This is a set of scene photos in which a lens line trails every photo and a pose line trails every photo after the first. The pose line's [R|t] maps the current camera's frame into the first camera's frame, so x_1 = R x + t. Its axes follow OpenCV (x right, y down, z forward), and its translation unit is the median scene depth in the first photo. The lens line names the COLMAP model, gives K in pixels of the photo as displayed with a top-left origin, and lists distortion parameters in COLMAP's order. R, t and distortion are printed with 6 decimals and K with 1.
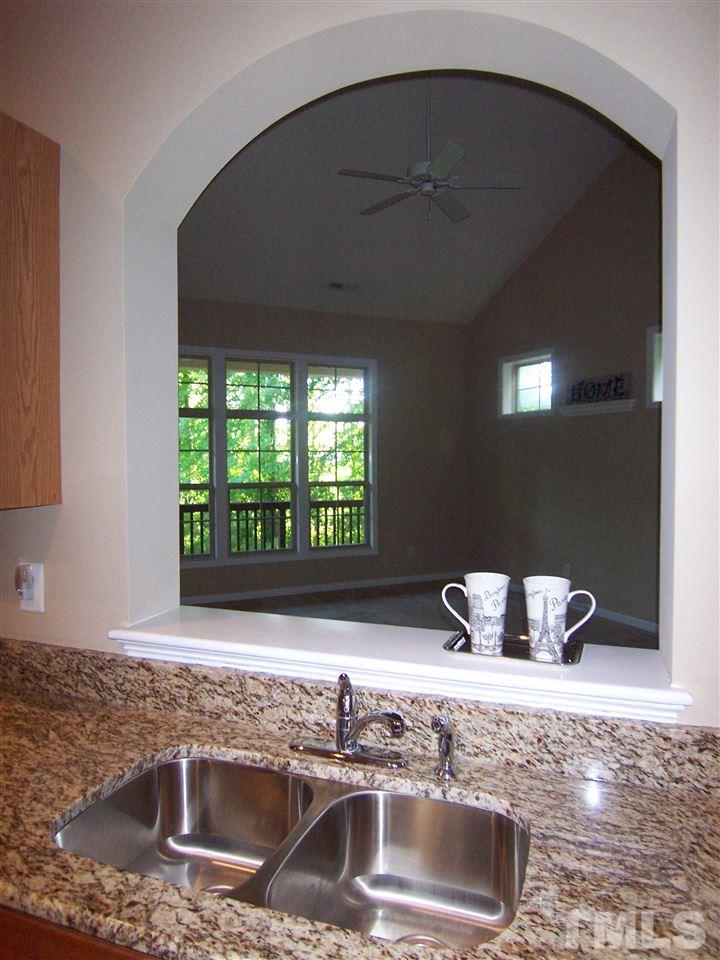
lens RADIAL K [[653.8, 0, 373.6], [0, 653.8, 477.1], [0, 0, 1]] dist [-0.025691, -0.022102]
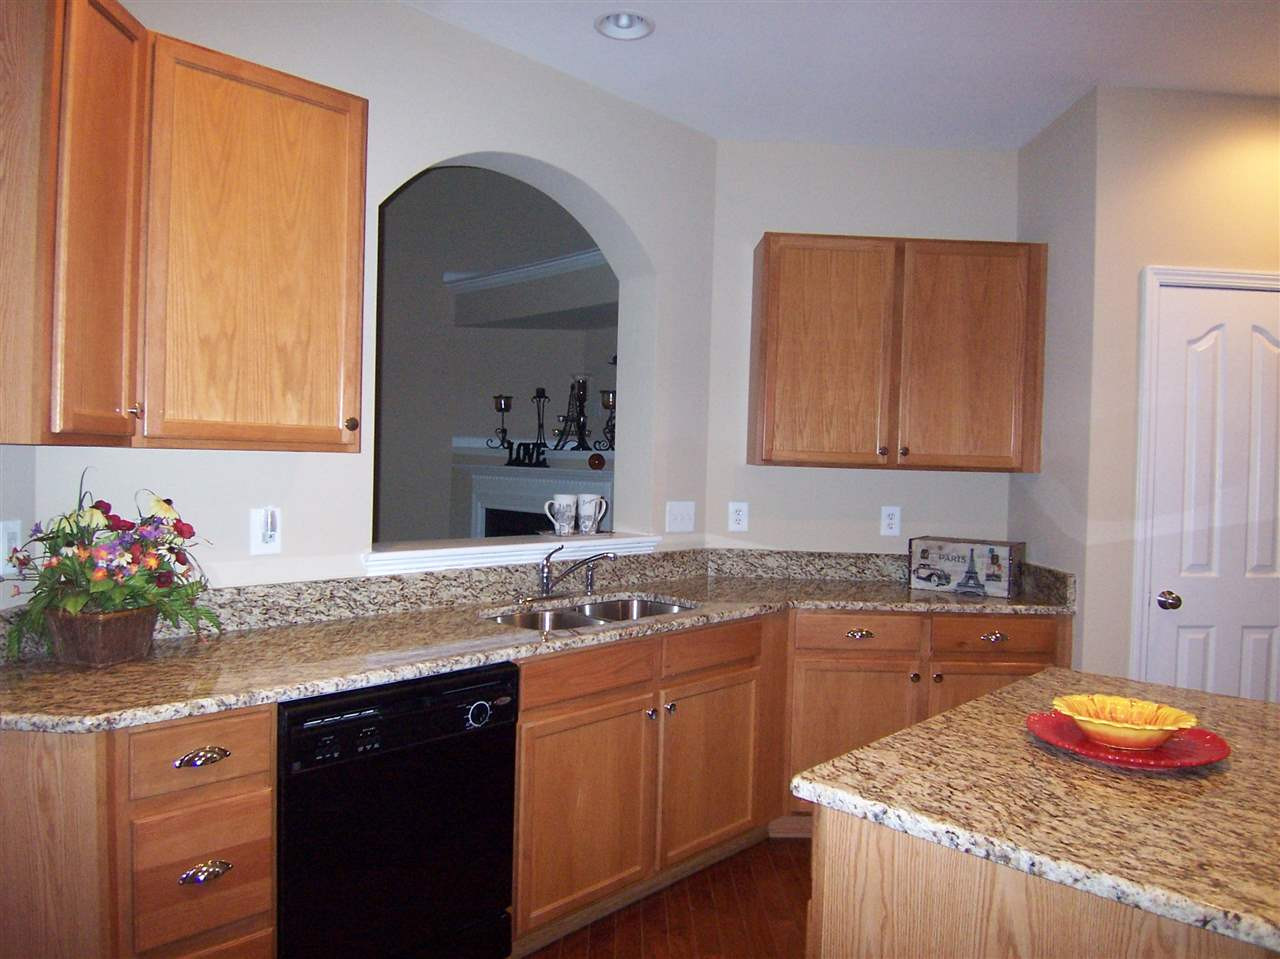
lens RADIAL K [[871.8, 0, 634.0], [0, 871.8, 479.7], [0, 0, 1]] dist [-0.025691, -0.022102]
pose [[0.411176, -0.005842, 0.911537, -1.708684], [0.002881, 0.999983, 0.005109, 0.090537], [-0.911551, 0.000526, 0.411186, -0.122337]]
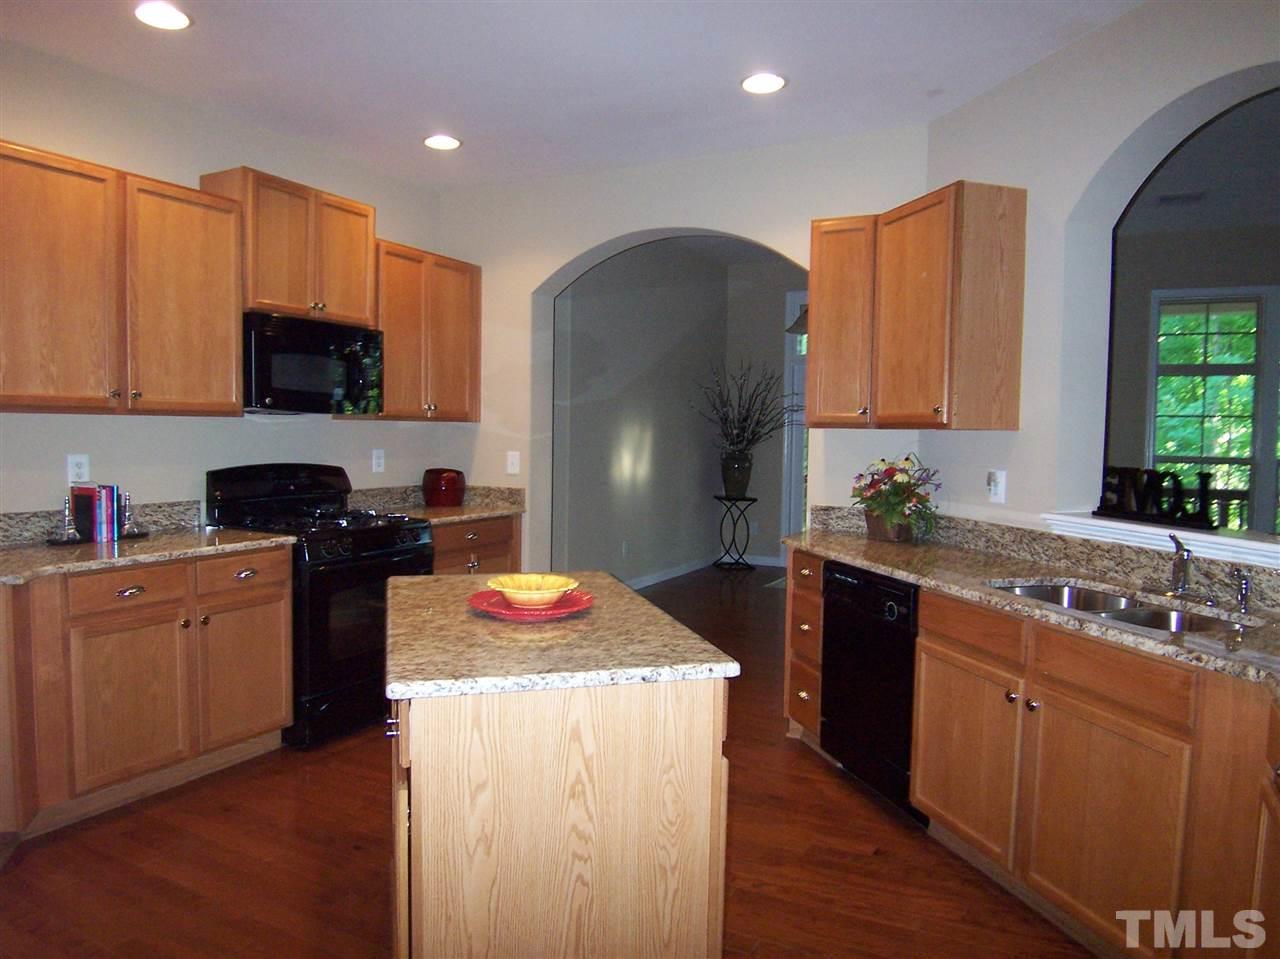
lens RADIAL K [[871.8, 0, 634.0], [0, 871.8, 479.7], [0, 0, 1]] dist [-0.025691, -0.022102]
pose [[0.581145, 0.055793, -0.811885, 0.673165], [-0.042305, 0.998369, 0.038326, 0.123759], [0.812700, 0.012074, 0.582558, -0.938550]]
